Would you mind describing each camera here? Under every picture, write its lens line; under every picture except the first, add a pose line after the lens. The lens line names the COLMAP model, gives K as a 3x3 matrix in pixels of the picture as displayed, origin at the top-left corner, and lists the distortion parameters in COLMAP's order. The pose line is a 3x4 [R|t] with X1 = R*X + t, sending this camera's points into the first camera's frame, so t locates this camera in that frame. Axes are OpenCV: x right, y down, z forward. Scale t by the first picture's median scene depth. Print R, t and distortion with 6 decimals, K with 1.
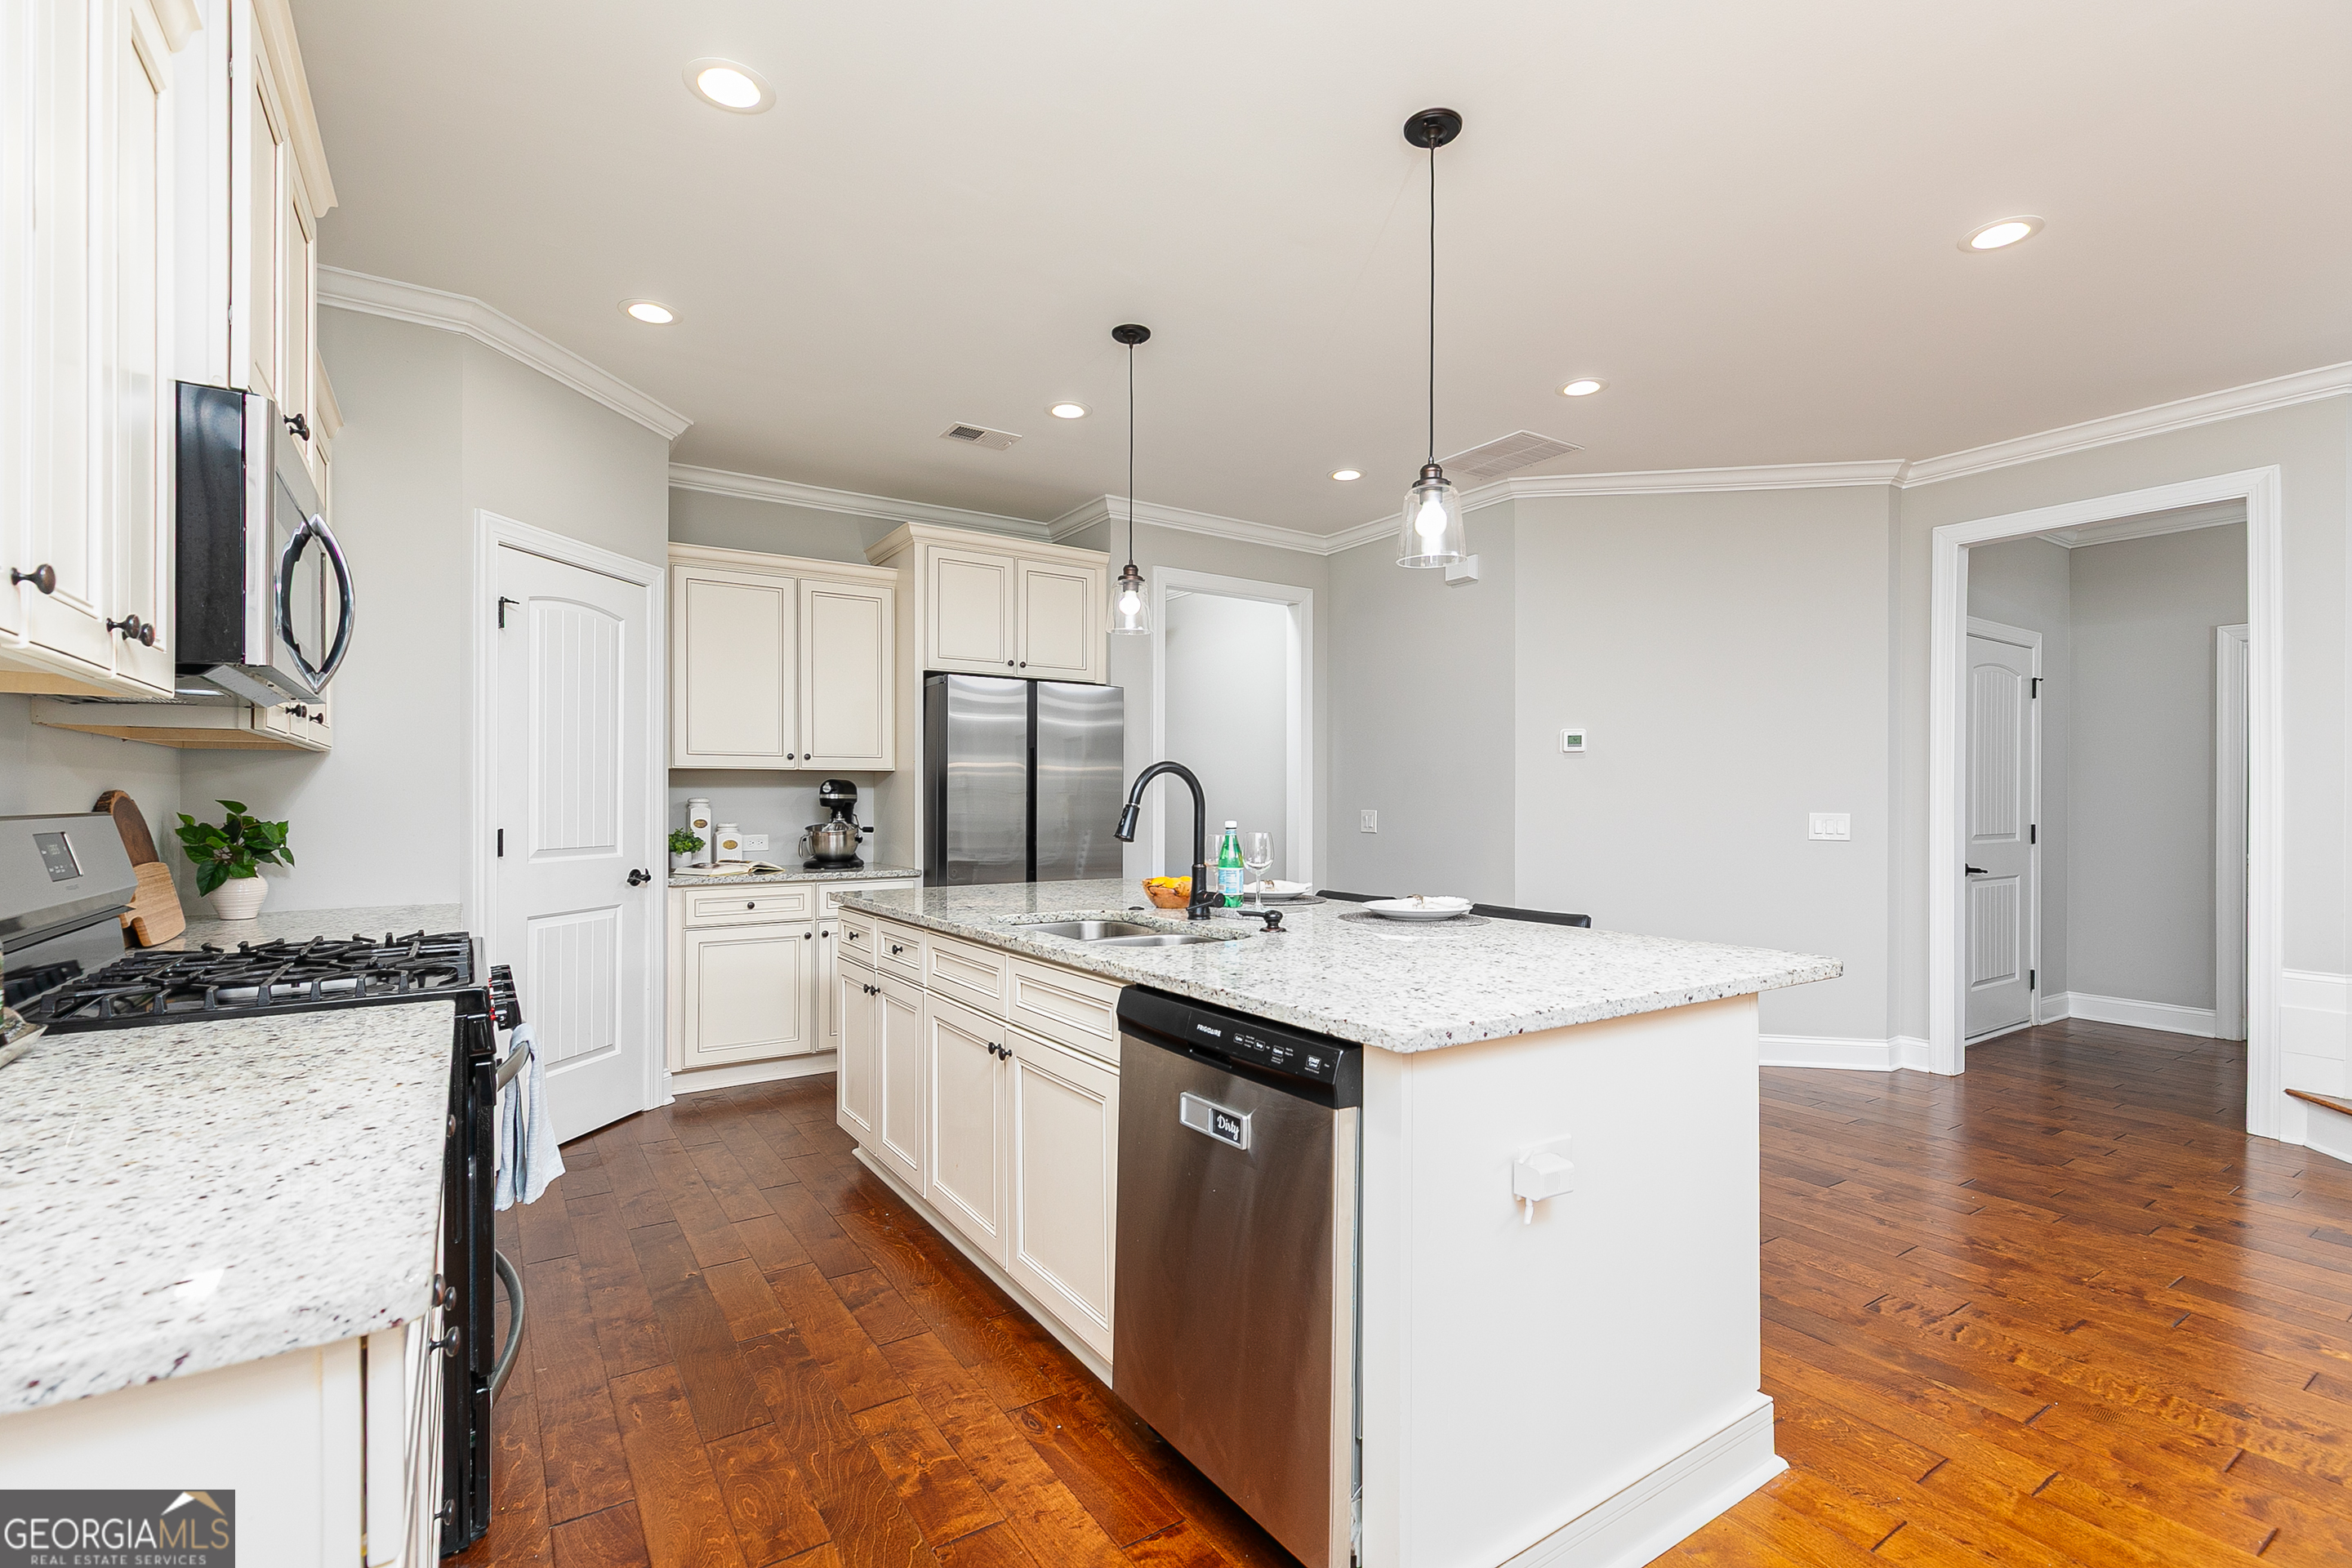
lens RADIAL K [[1054.7, 0, 1173.7], [0, 1054.7, 795.6], [0, 0, 1]] dist [0.002623, 0.000103]
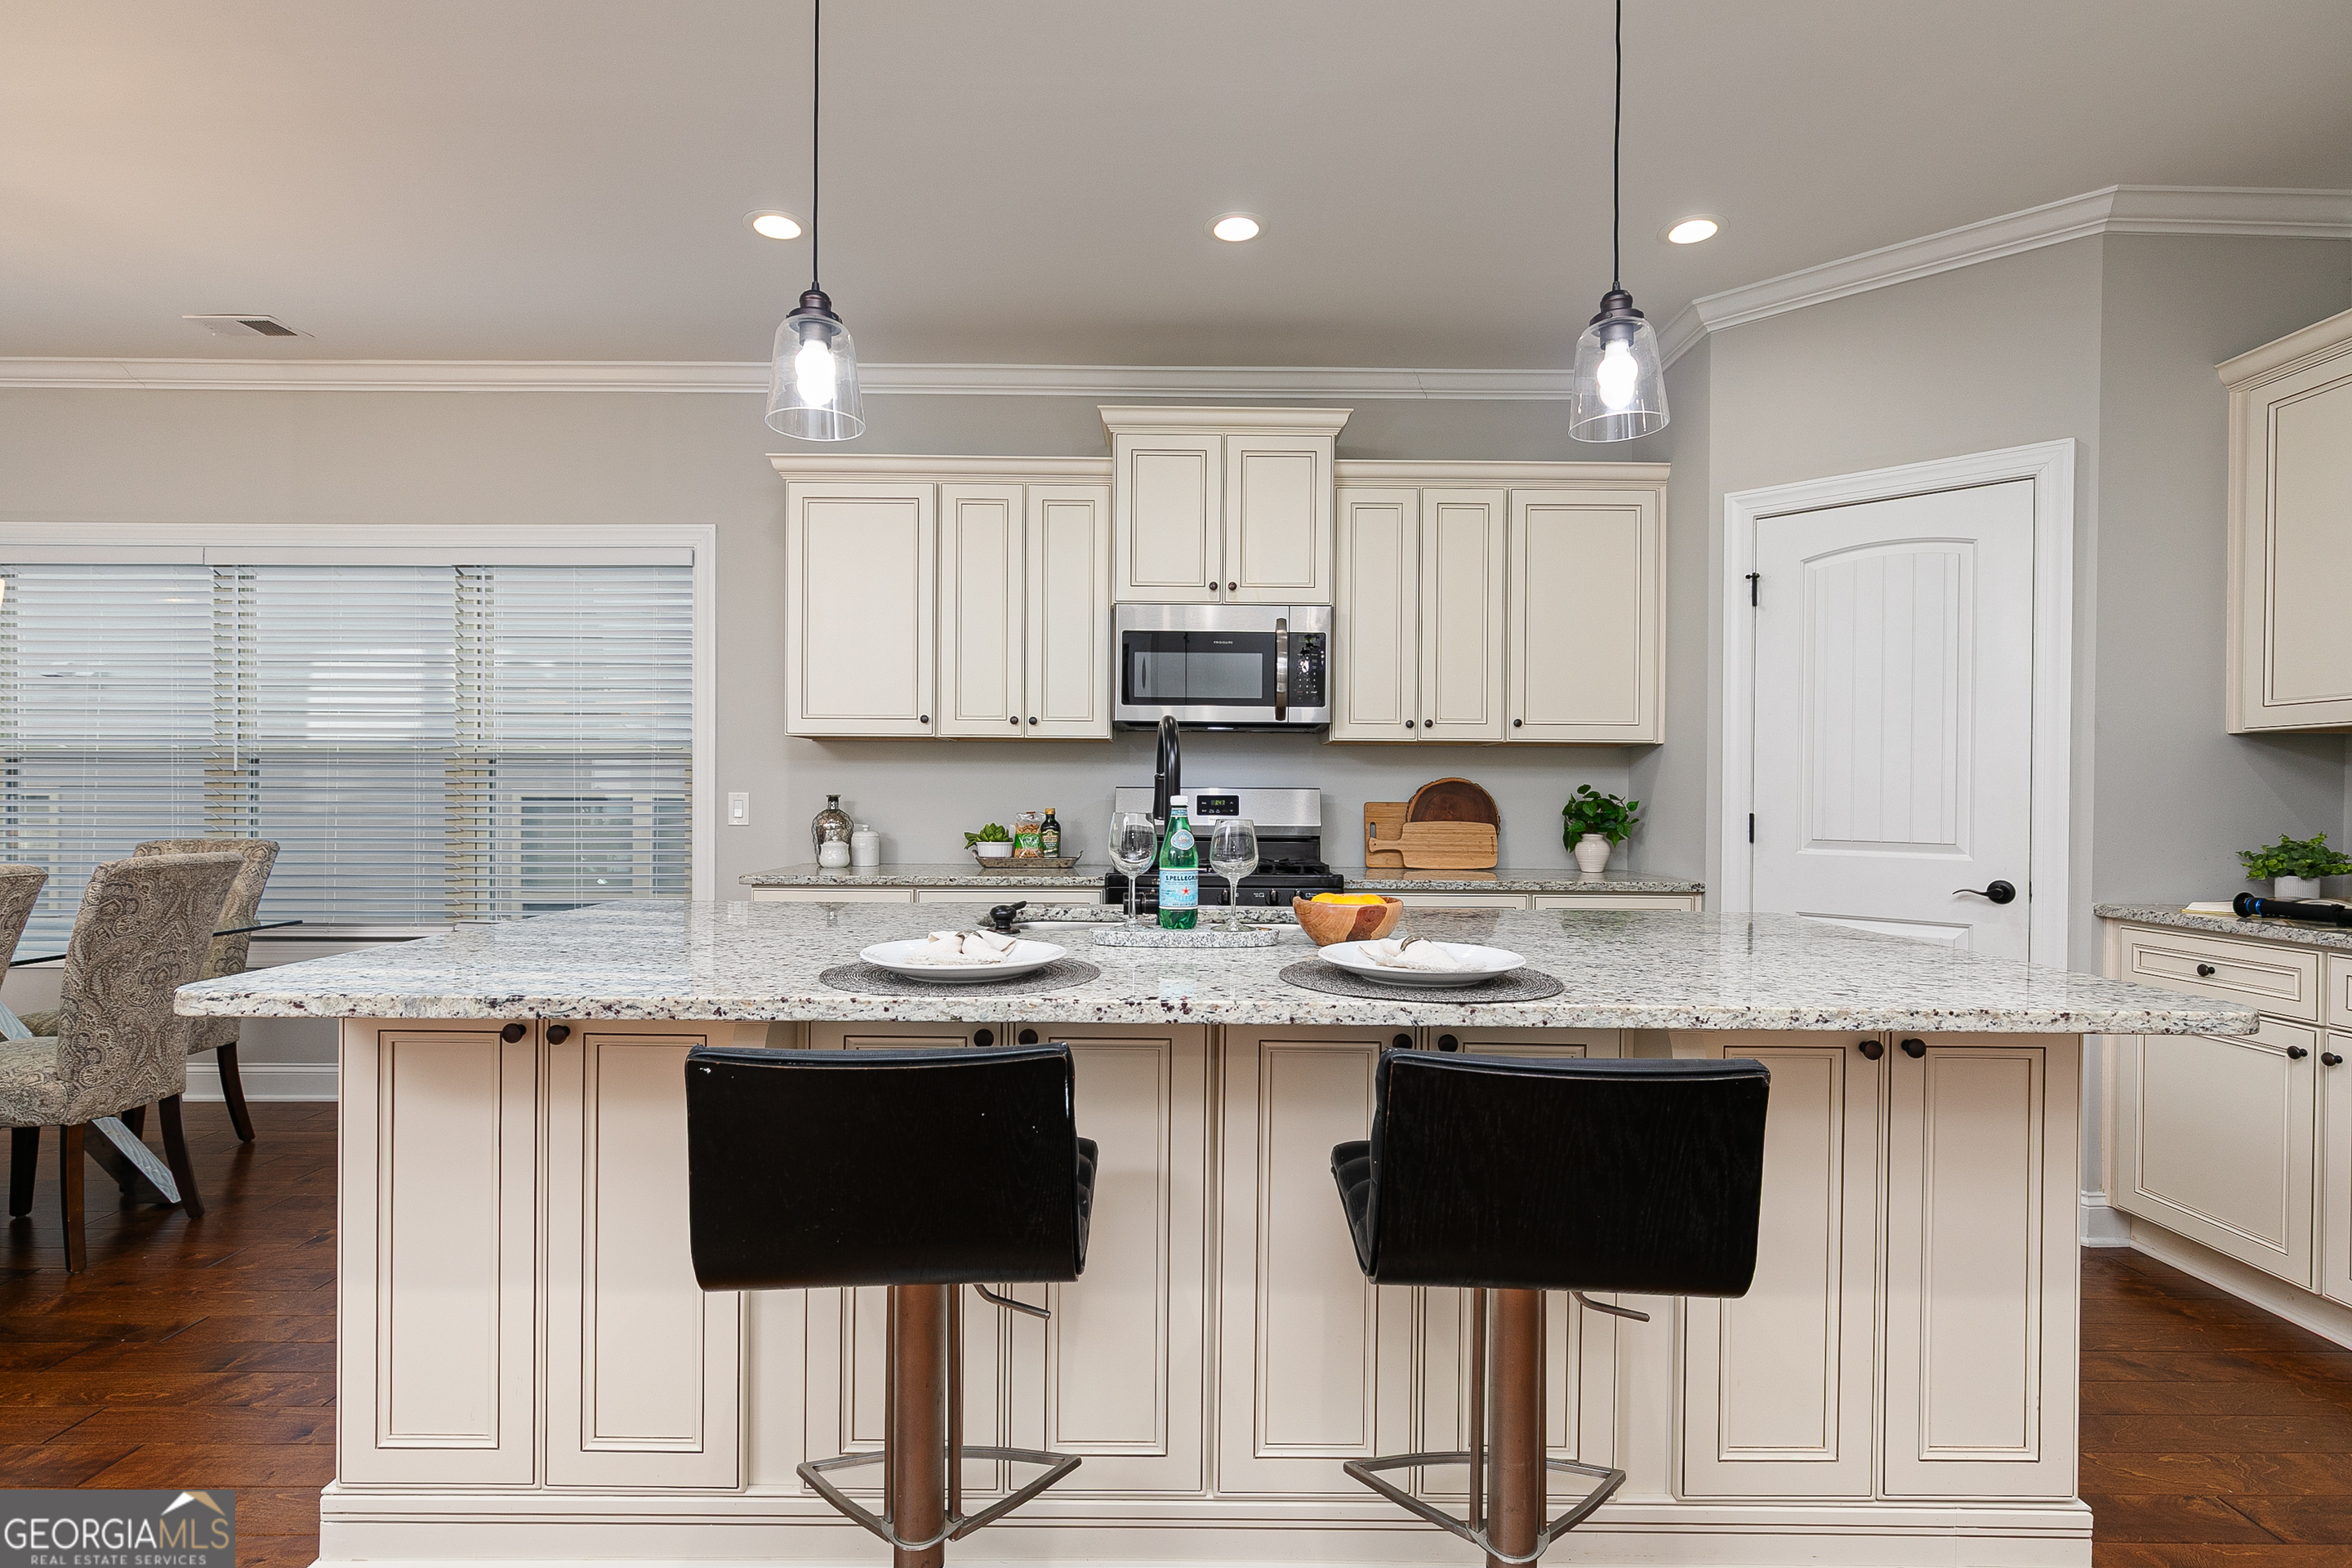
lens RADIAL K [[1167.7, 0, 1176.0], [0, 1167.7, 784.0], [0, 0, 1]] dist [0.003242, 0.000662]
pose [[-0.547048, -0.011961, -0.837016, 0.408012], [-0.006195, 0.999928, -0.010241, 0.014255], [0.837078, -0.000417, -0.547083, 0.856528]]
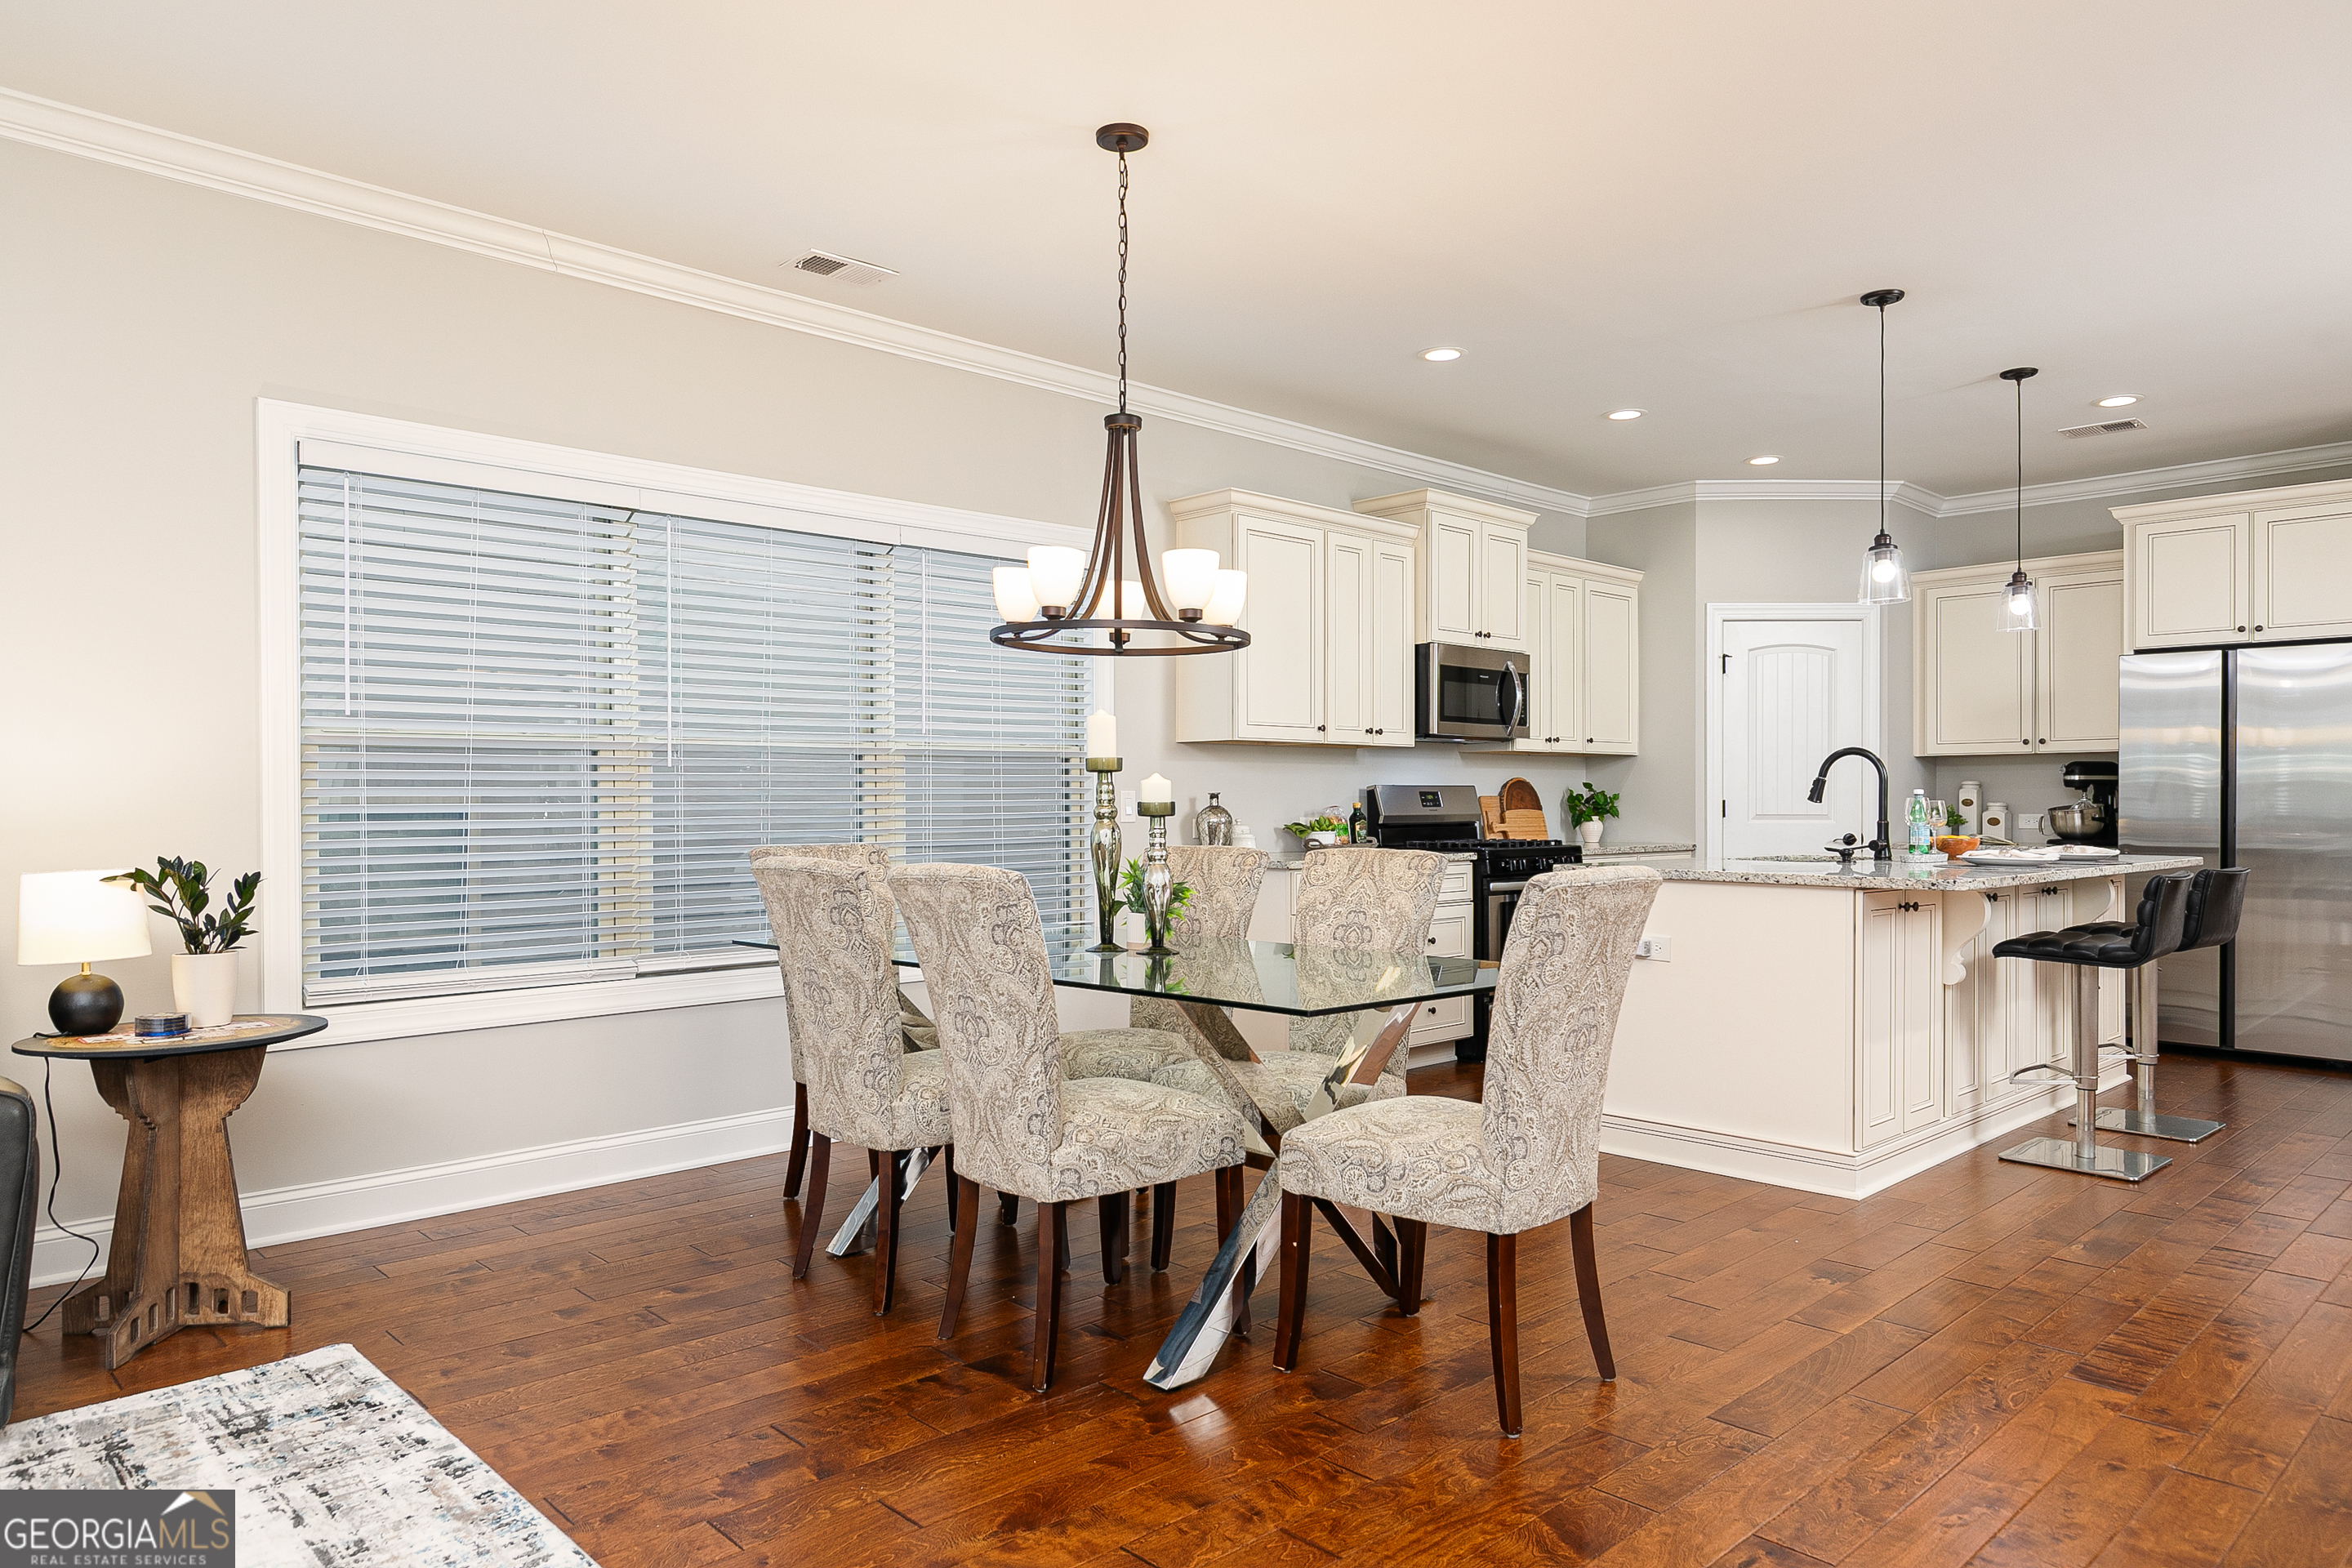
lens RADIAL K [[1502.3, 0, 1182.1], [0, 1502.3, 792.3], [0, 0, 1]] dist [0.003560, 0.002537]
pose [[0.176094, -0.004649, -0.984362, 1.080533], [0.003652, 0.999985, -0.004070, 0.019740], [0.984367, -0.002879, 0.176108, -0.150150]]
